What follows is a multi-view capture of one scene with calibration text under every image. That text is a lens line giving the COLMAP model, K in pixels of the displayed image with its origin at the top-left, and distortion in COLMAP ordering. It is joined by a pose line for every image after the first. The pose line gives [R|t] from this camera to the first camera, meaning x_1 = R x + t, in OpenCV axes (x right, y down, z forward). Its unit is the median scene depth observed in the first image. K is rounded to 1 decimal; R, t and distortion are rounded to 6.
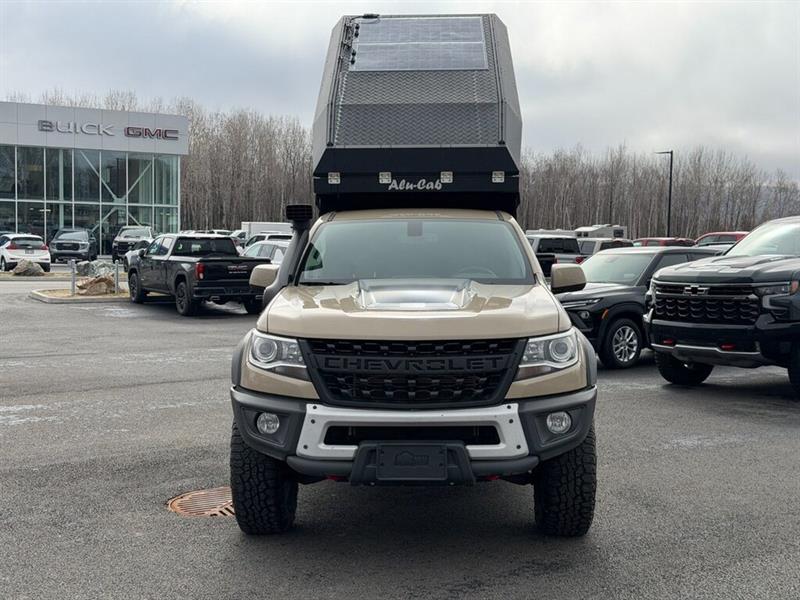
lens RADIAL K [[1096.7, 0, 397.2], [0, 1096.7, 313.1], [0, 0, 1]] dist [0.148251, -0.052165]
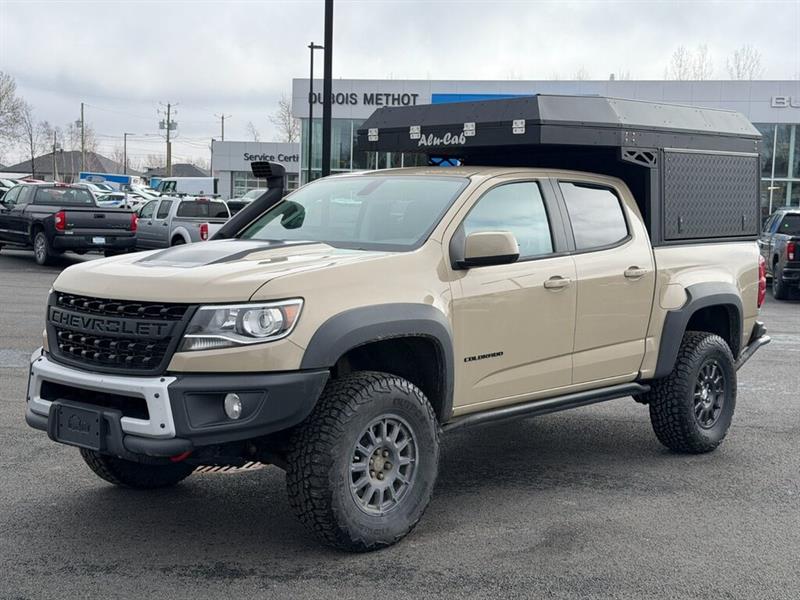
lens RADIAL K [[1102.5, 0, 400.0], [0, 1102.5, 300.0], [0, 0, 1]] dist [0.142339, -0.023715]
pose [[0.773608, 0.064854, -0.630336, 0.796296], [-0.061474, 0.997738, 0.027209, -0.014784], [0.630675, 0.017701, 0.775845, 0.418239]]
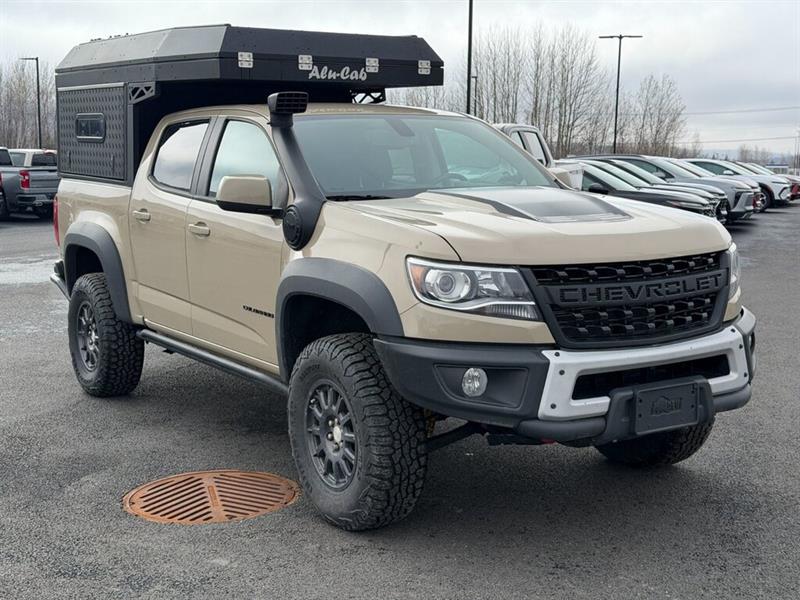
lens RADIAL K [[1092.0, 0, 405.6], [0, 1092.0, 302.7], [0, 0, 1]] dist [0.137552, -0.027254]
pose [[0.826264, -0.078808, 0.557743, -0.582149], [0.040855, 0.995941, 0.080201, -0.016045], [-0.561800, -0.043480, 0.826130, 0.421532]]
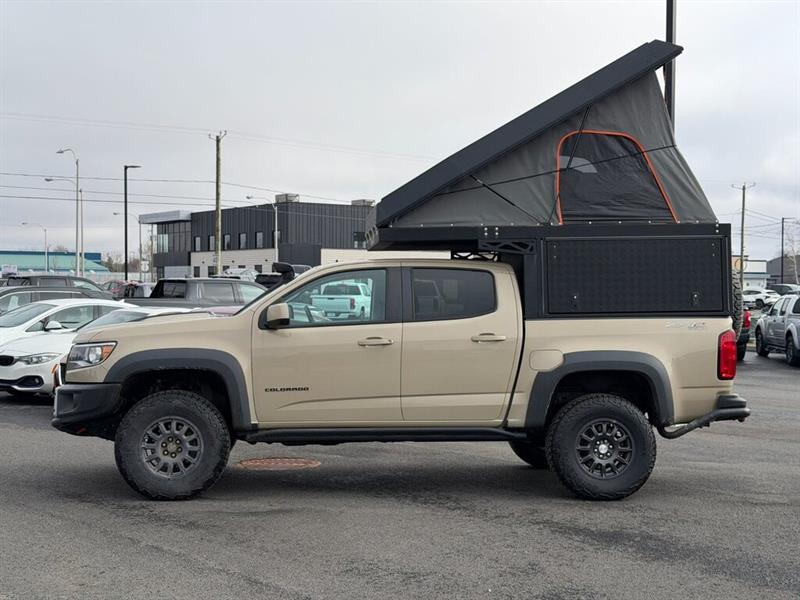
lens RADIAL K [[1096.7, 0, 397.2], [0, 1096.7, 313.1], [0, 0, 1]] dist [0.148251, -0.052165]
pose [[0.133730, 0.006944, -0.990994, 1.792100], [-0.072176, 0.997388, -0.002751, -0.052339], [0.988386, 0.071893, 0.133882, 1.275400]]
